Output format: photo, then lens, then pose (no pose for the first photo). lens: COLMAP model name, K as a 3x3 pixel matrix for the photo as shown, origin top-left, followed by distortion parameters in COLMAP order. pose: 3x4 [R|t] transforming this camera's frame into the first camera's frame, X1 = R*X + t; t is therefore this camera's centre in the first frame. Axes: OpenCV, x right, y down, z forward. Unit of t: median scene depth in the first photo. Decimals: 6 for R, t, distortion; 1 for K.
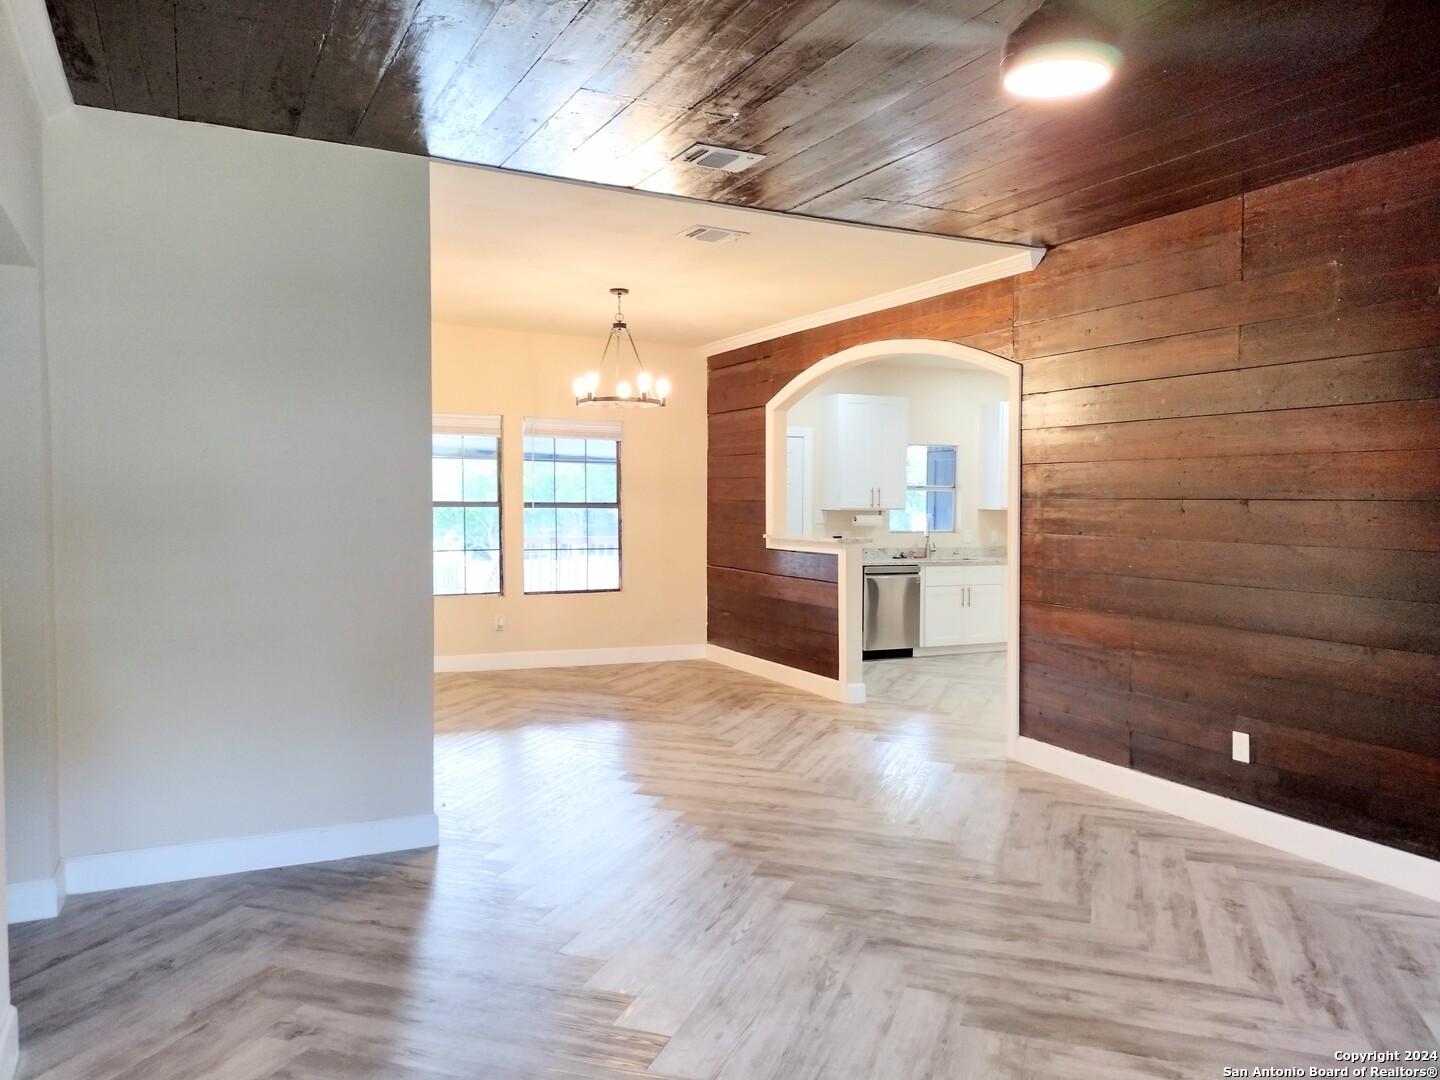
lens RADIAL K [[1077.7, 0, 734.1], [0, 1077.7, 535.1], [0, 0, 1]] dist [0.053568, -0.075202]
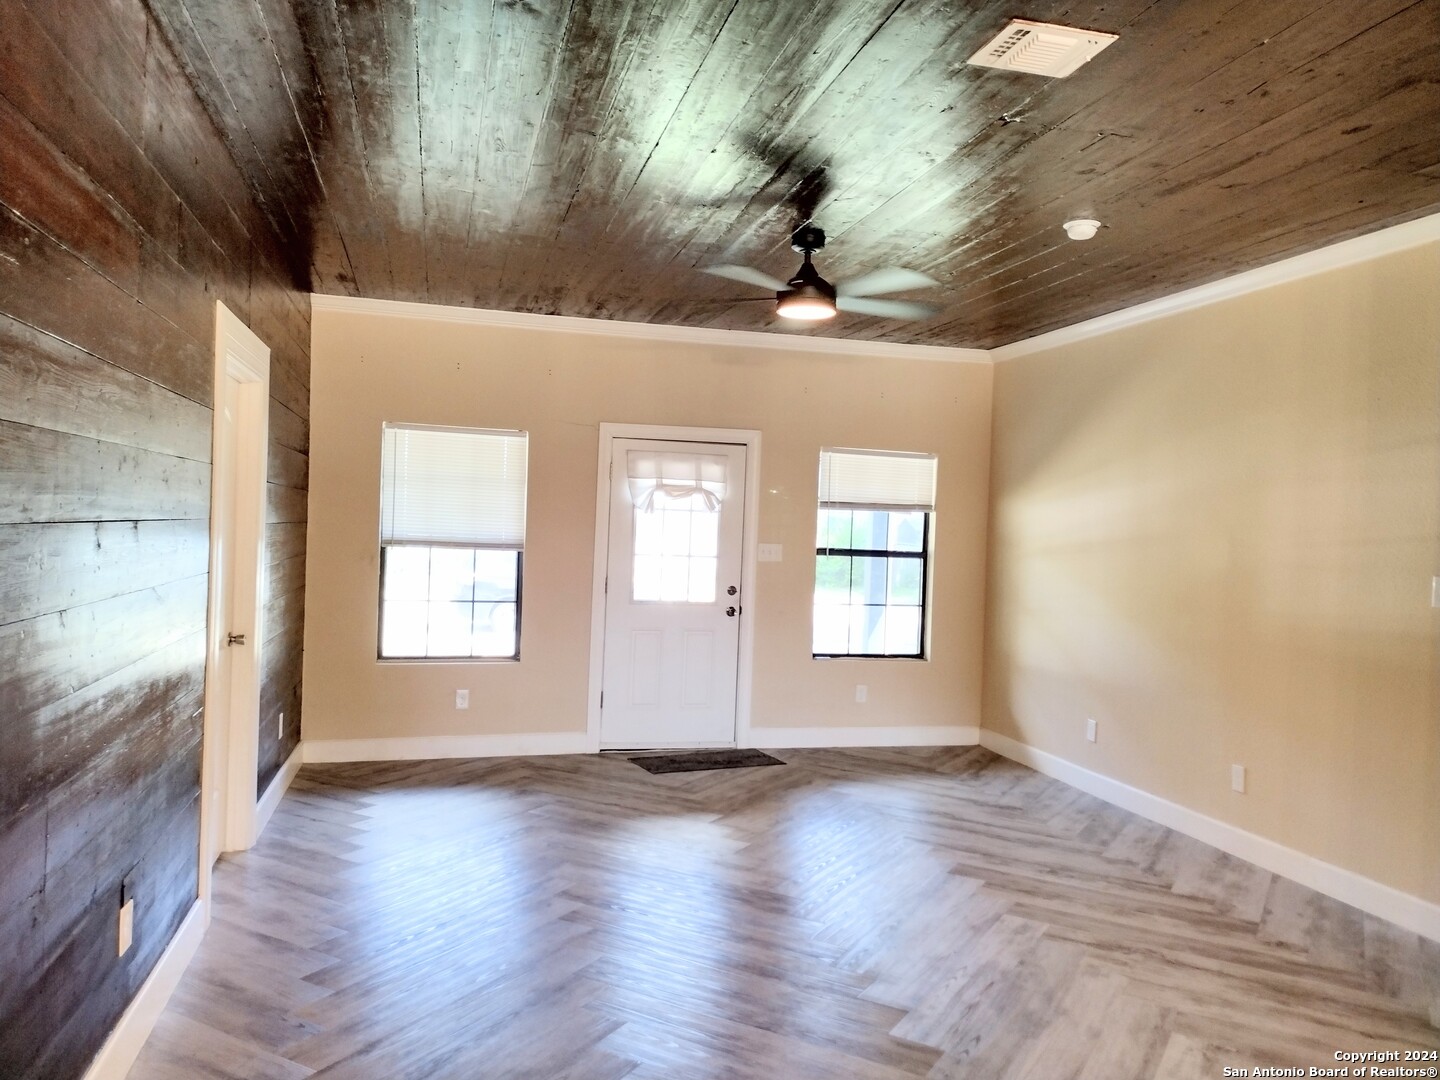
lens RADIAL K [[1077.7, 0, 714.7], [0, 1077.7, 555.5], [0, 0, 1]] dist [0.053568, -0.075202]
pose [[-0.975712, -0.051592, 0.212894, 0.019380], [-0.038127, 0.997032, 0.066880, -0.052918], [-0.215713, 0.057138, -0.974784, 1.217303]]
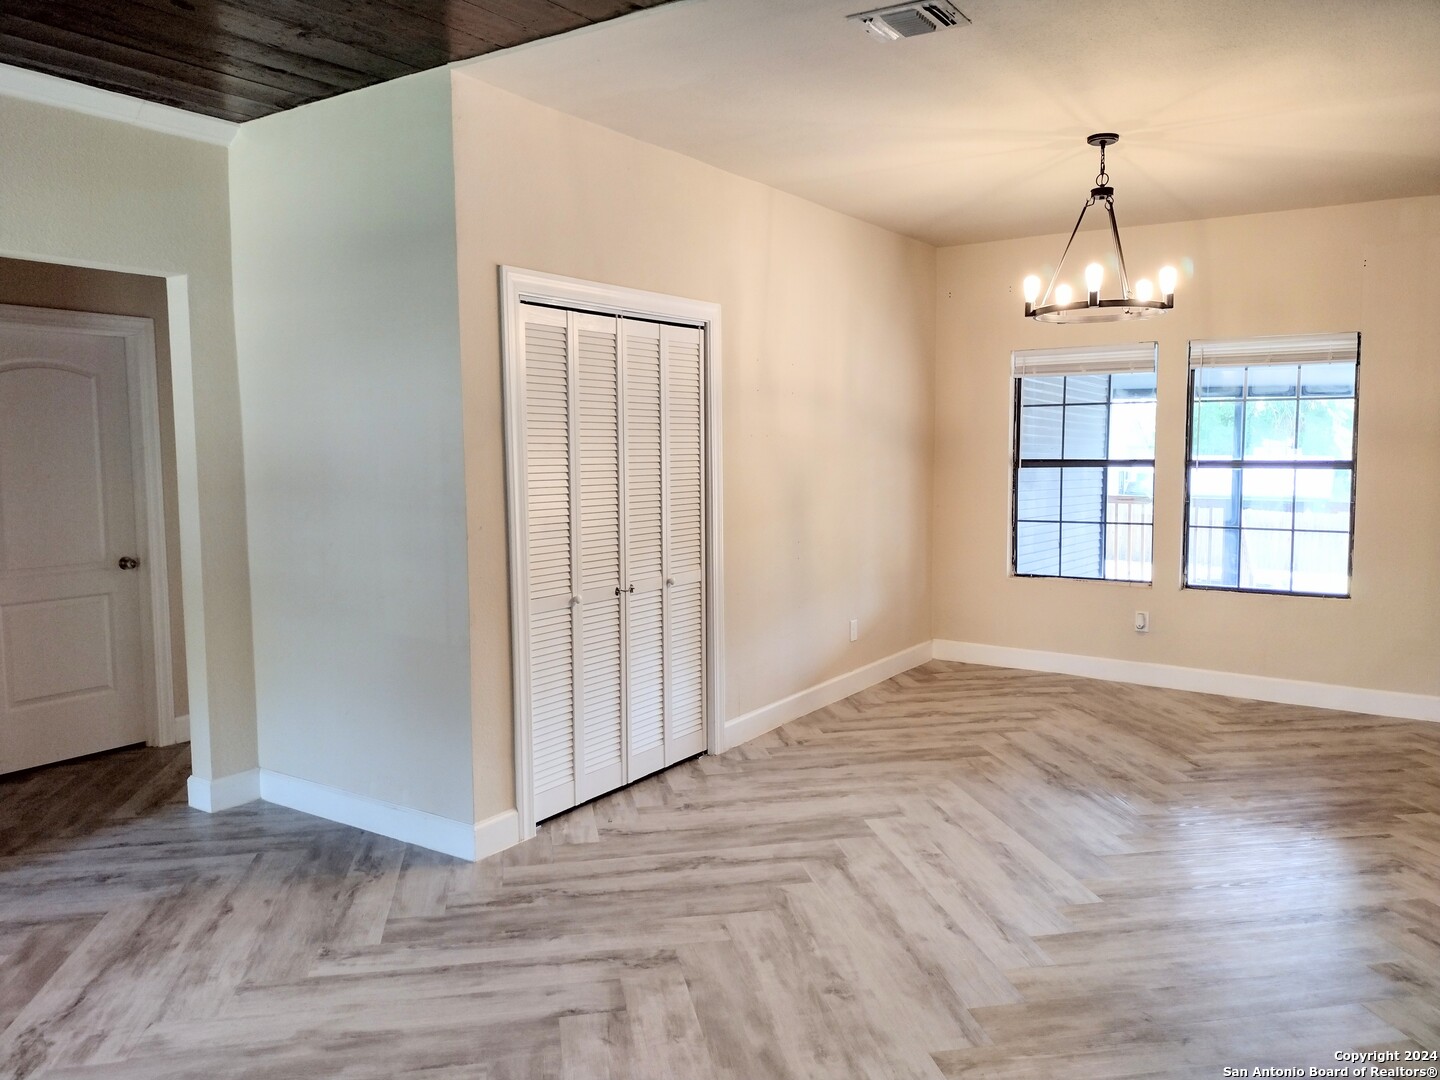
lens RADIAL K [[1077.7, 0, 719.8], [0, 1077.7, 533.7], [0, 0, 1]] dist [0.053568, -0.075202]
pose [[0.489231, 0.057328, -0.870268, 0.427509], [-0.019678, 0.998309, 0.054700, -0.023215], [0.871932, -0.009636, 0.489532, 0.559385]]
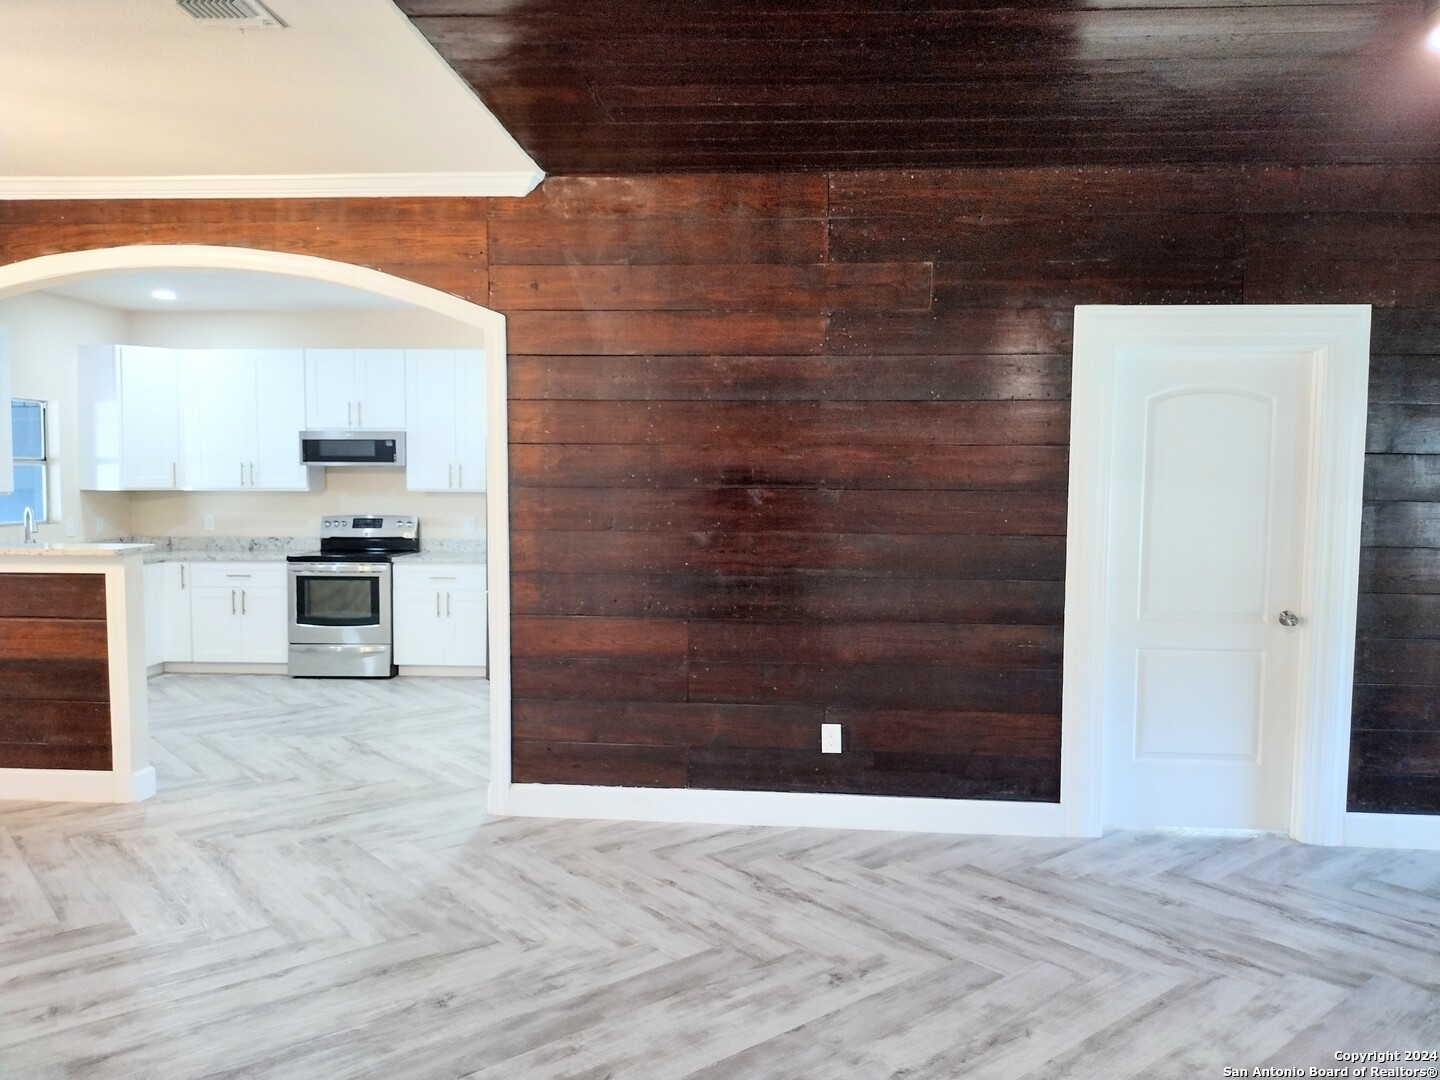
lens RADIAL K [[1077.7, 0, 722.4], [0, 1077.7, 537.4], [0, 0, 1]] dist [0.053568, -0.075202]
pose [[0.515436, -0.058089, 0.854957, -0.333351], [0.026799, 0.998304, 0.051672, -0.033659], [-0.856509, -0.003721, 0.516118, 0.463310]]
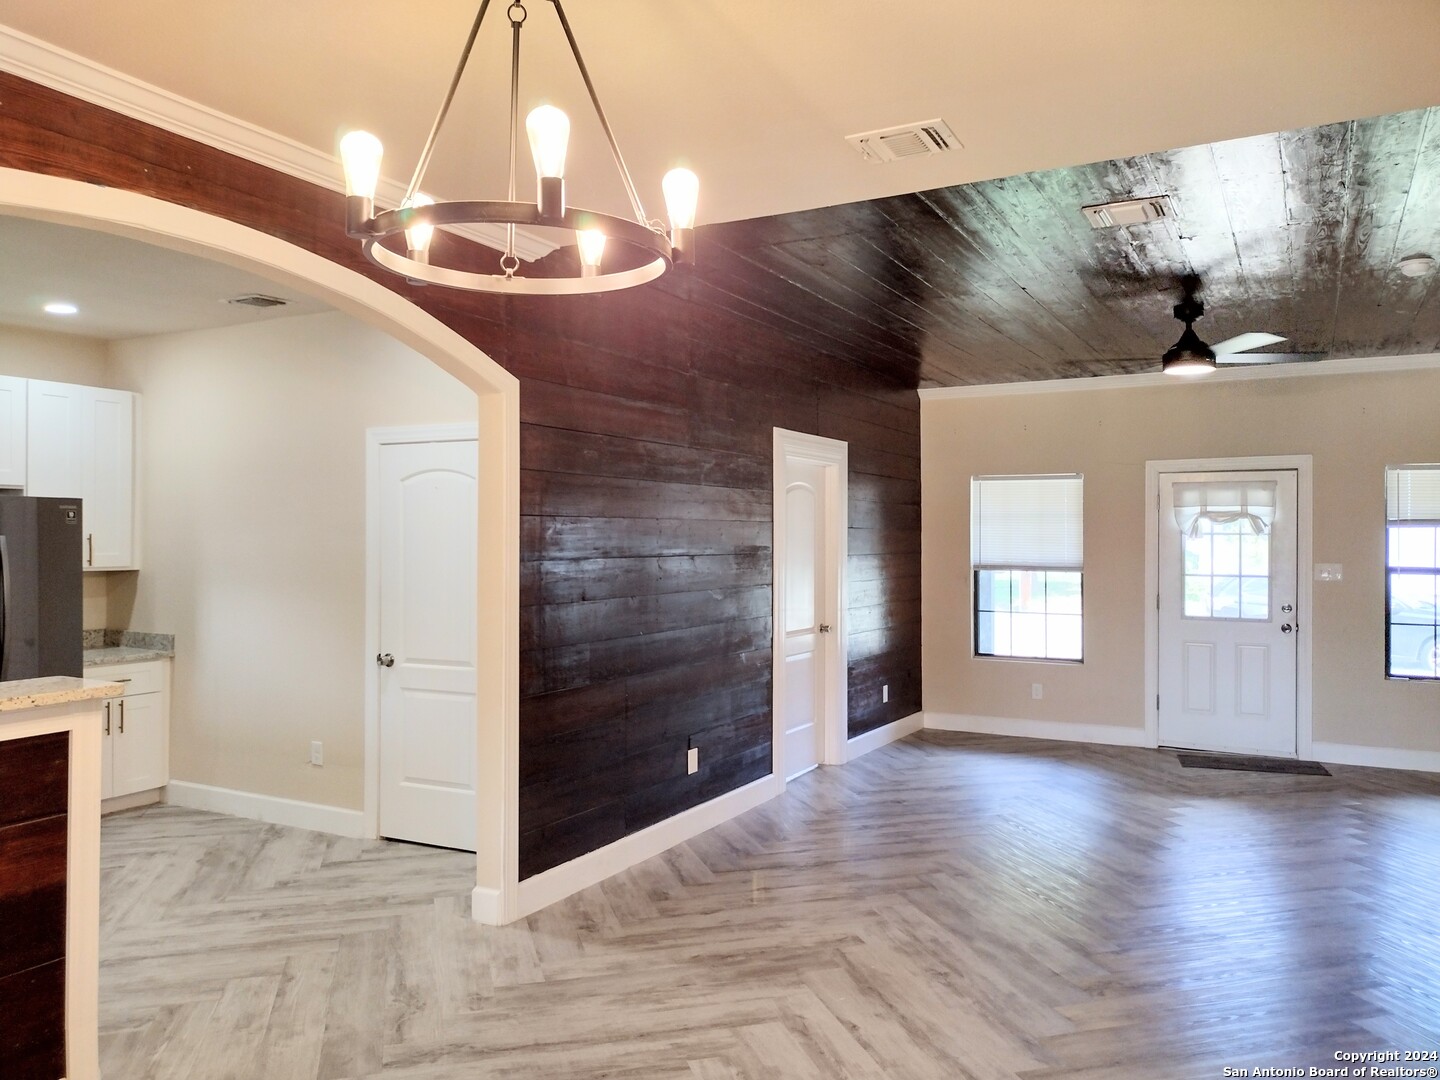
lens RADIAL K [[1077.7, 0, 726.7], [0, 1077.7, 530.9], [0, 0, 1]] dist [0.053568, -0.075202]
pose [[-0.570043, -0.006622, 0.821588, -0.427050], [0.021279, 0.999513, 0.022821, -0.068613], [-0.821339, 0.030492, -0.569624, 1.314391]]
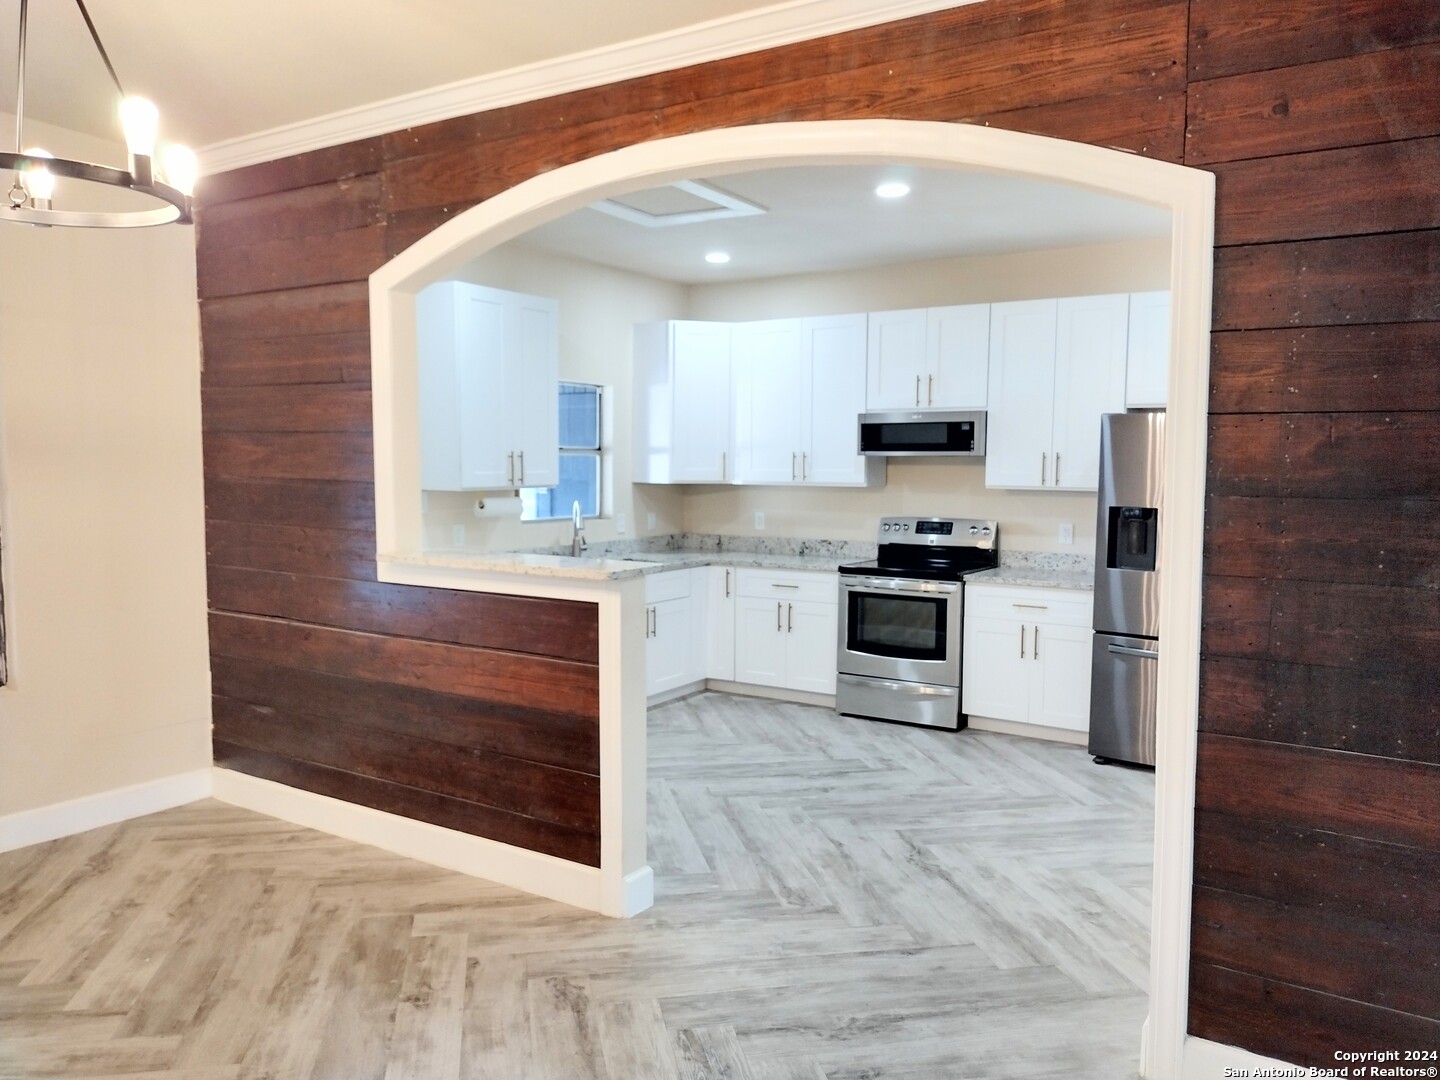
lens RADIAL K [[1077.7, 0, 728.5], [0, 1077.7, 535.0], [0, 0, 1]] dist [0.053568, -0.075202]
pose [[0.861153, -0.038574, 0.506880, -0.114322], [0.016171, 0.998691, 0.048527, -0.042034], [-0.508089, -0.033593, 0.860649, 0.733908]]
